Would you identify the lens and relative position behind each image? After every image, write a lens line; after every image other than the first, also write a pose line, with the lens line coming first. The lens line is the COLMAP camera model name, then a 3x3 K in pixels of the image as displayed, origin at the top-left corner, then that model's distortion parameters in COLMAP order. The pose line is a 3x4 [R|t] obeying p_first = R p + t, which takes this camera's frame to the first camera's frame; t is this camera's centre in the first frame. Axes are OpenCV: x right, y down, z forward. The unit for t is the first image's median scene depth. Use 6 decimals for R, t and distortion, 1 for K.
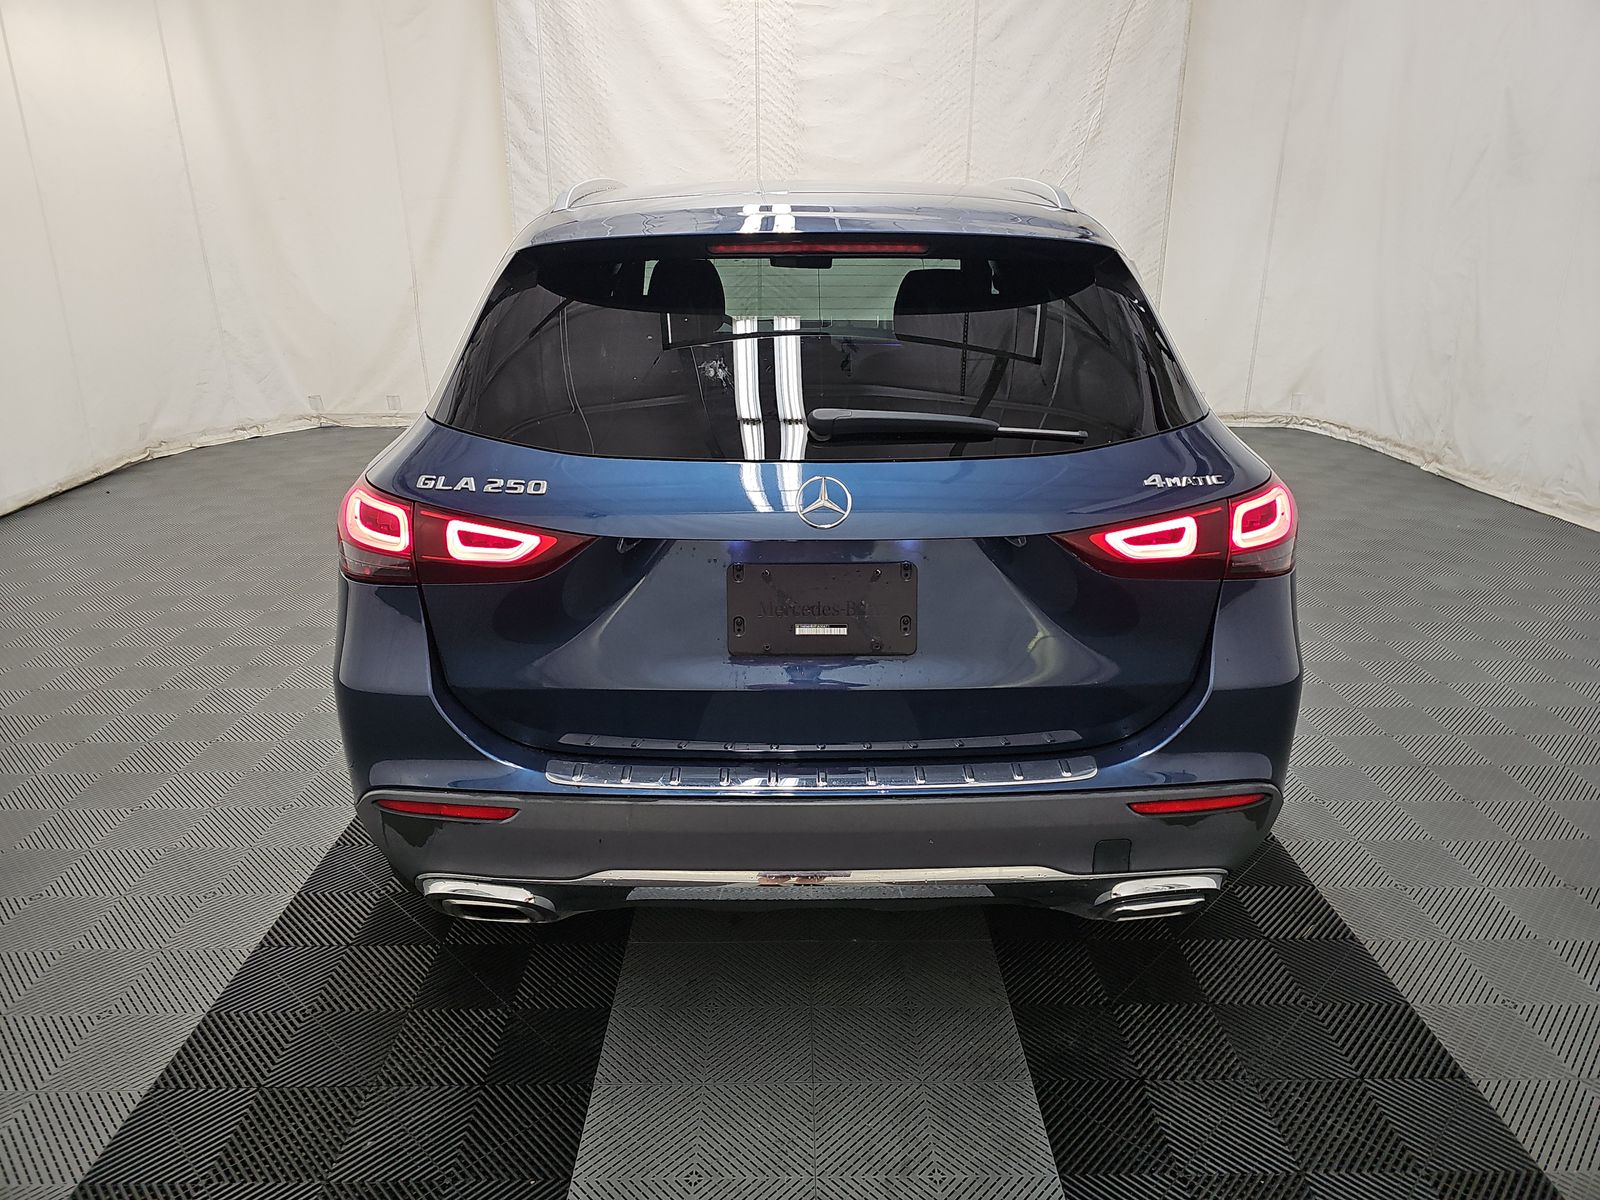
lens RADIAL K [[1050.5, 0, 798.2], [0, 1050.5, 626.5], [0, 0, 1]] dist [0.019343, -0.001904]
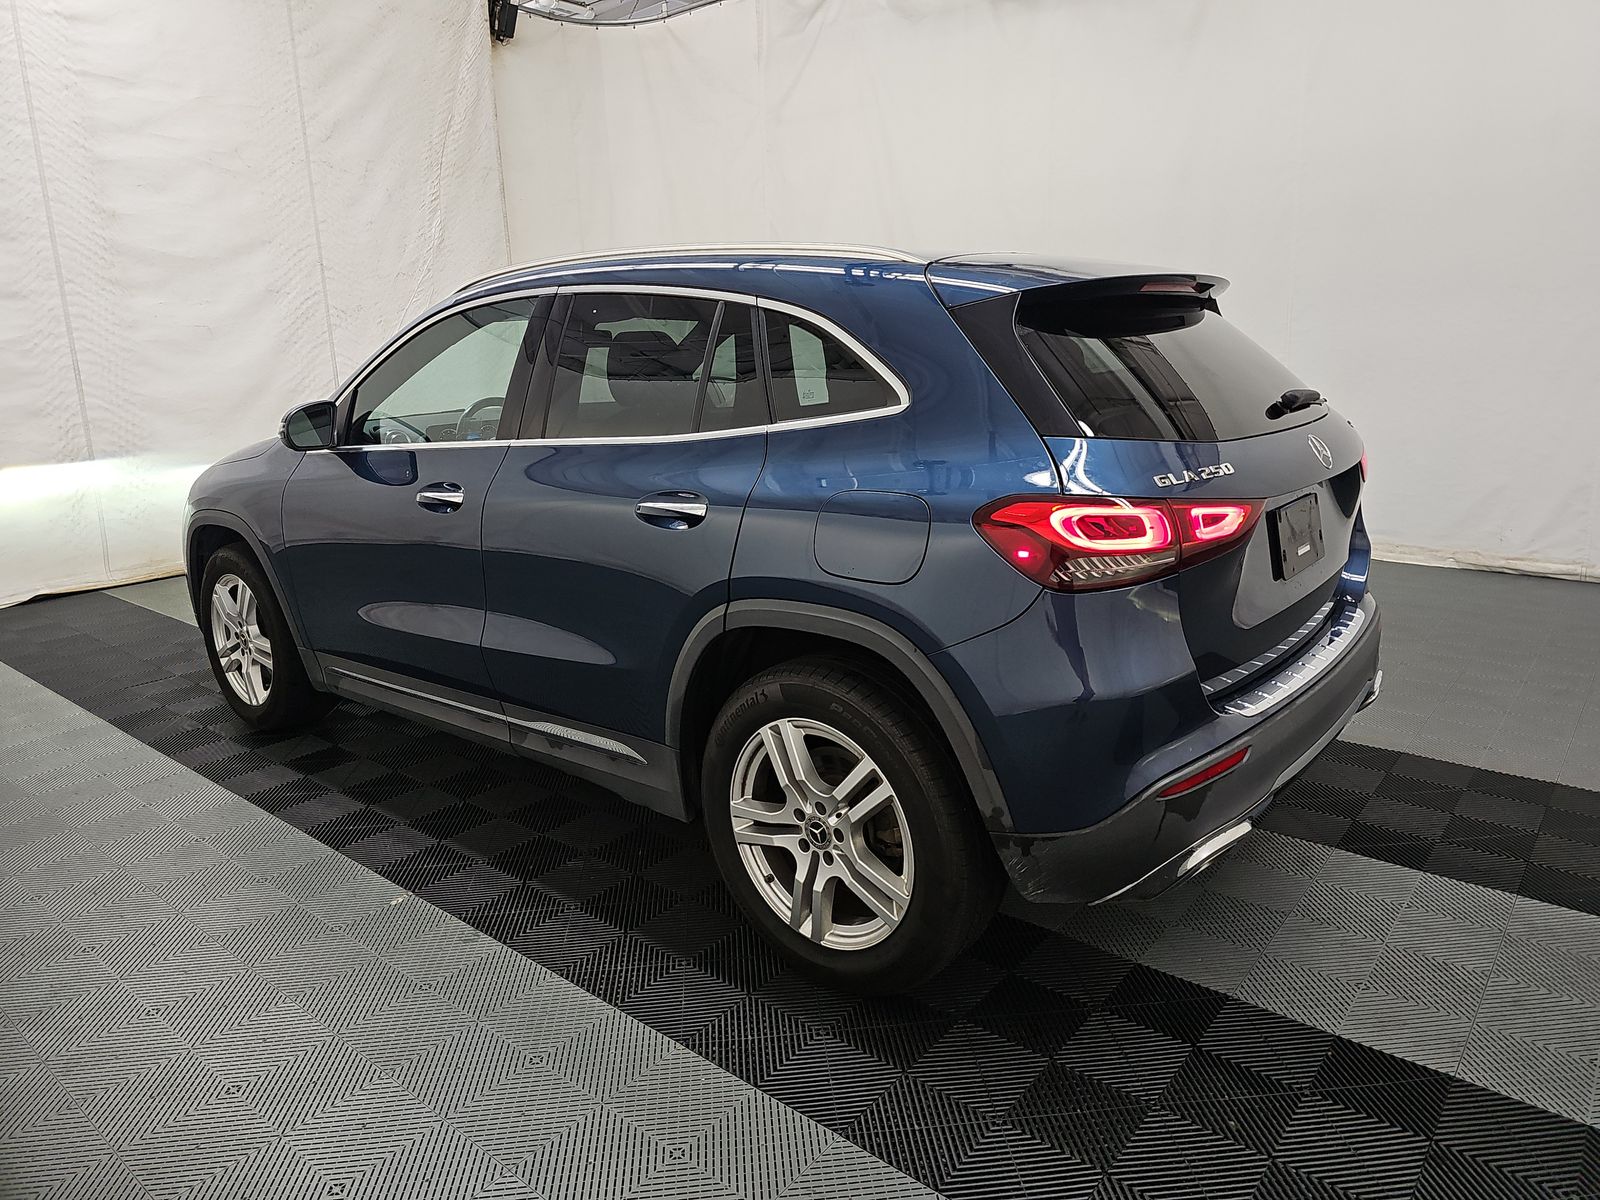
lens RADIAL K [[1047.6, 0, 826.3], [0, 1047.6, 609.4], [0, 0, 1]] dist [0.041949, -0.037669]
pose [[0.635434, -0.211138, 0.742727, -0.325583], [0.297520, 0.954567, 0.016818, -0.029914], [-0.712534, 0.210289, 0.669383, 0.121420]]
